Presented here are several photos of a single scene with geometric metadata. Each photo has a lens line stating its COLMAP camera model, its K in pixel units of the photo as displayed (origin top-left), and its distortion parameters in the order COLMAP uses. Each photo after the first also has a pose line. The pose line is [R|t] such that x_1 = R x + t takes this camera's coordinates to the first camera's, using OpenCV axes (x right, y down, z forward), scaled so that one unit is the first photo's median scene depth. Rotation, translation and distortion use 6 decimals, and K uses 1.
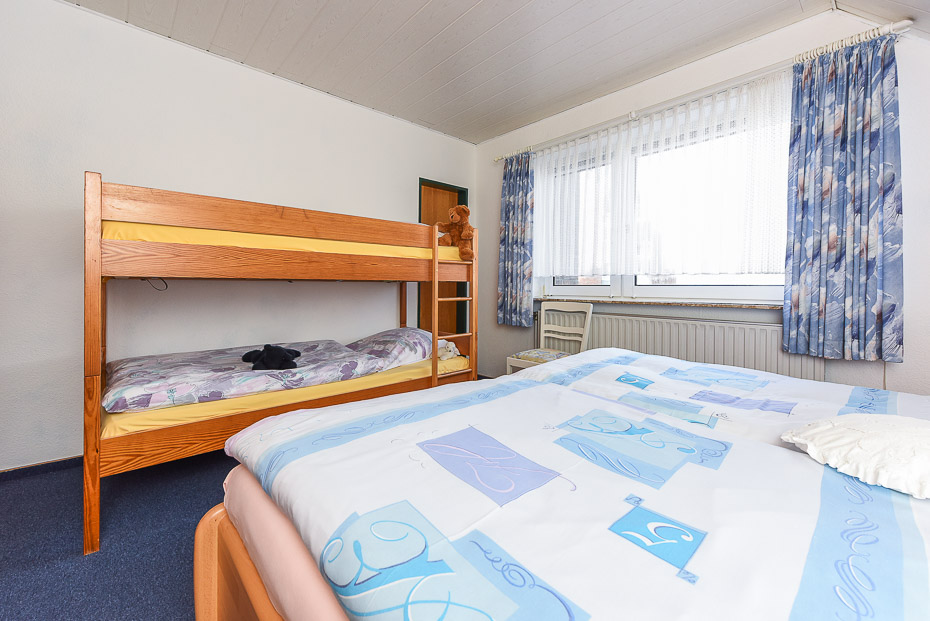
lens RADIAL K [[384.1, 0, 468.5], [0, 384.1, 285.0], [0, 0, 1]] dist [-0.008714, 0.000436]
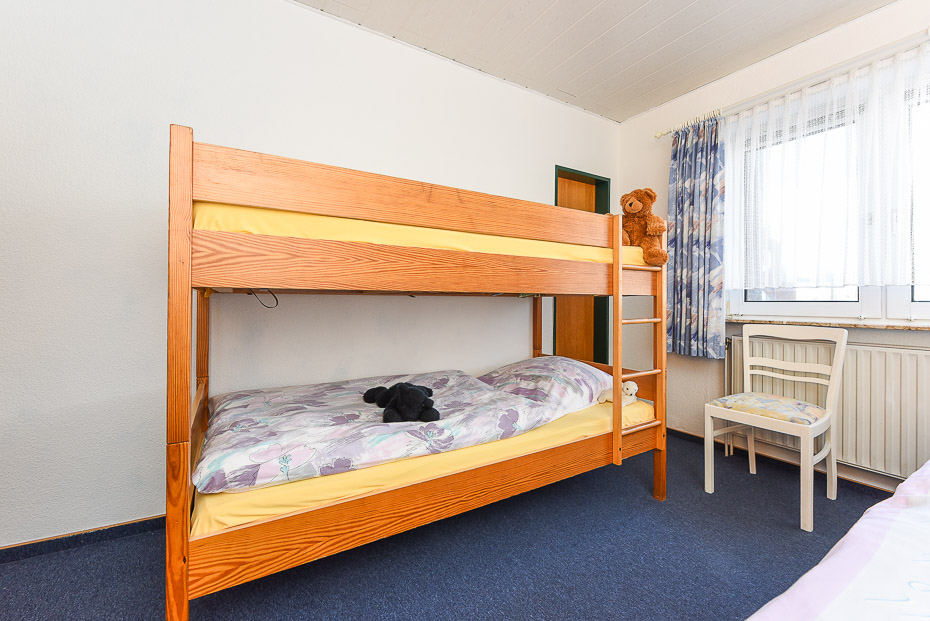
lens RADIAL K [[390.4, 0, 466.6], [0, 390.4, 296.4], [0, 0, 1]] dist [-0.011709, -0.000768]
pose [[0.979969, -0.000388, -0.199148, -0.223658], [-0.001431, 0.999959, -0.008987, -0.000922], [0.199144, 0.009092, 0.979928, 0.266478]]
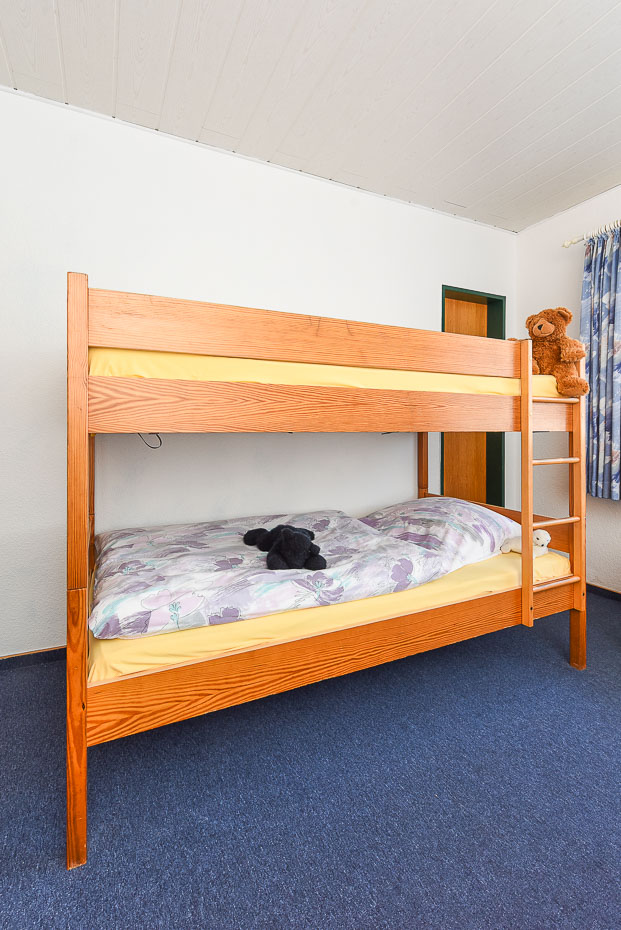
lens RADIAL K [[404.5, 0, 272.2], [0, 404.5, 426.0], [0, 0, 1]] dist [-0.004871, -0.001943]
pose [[0.940407, -0.006074, -0.339997, -0.259820], [0.003827, 0.999966, -0.007279, -0.017228], [0.340029, 0.005544, 0.940399, 0.273892]]
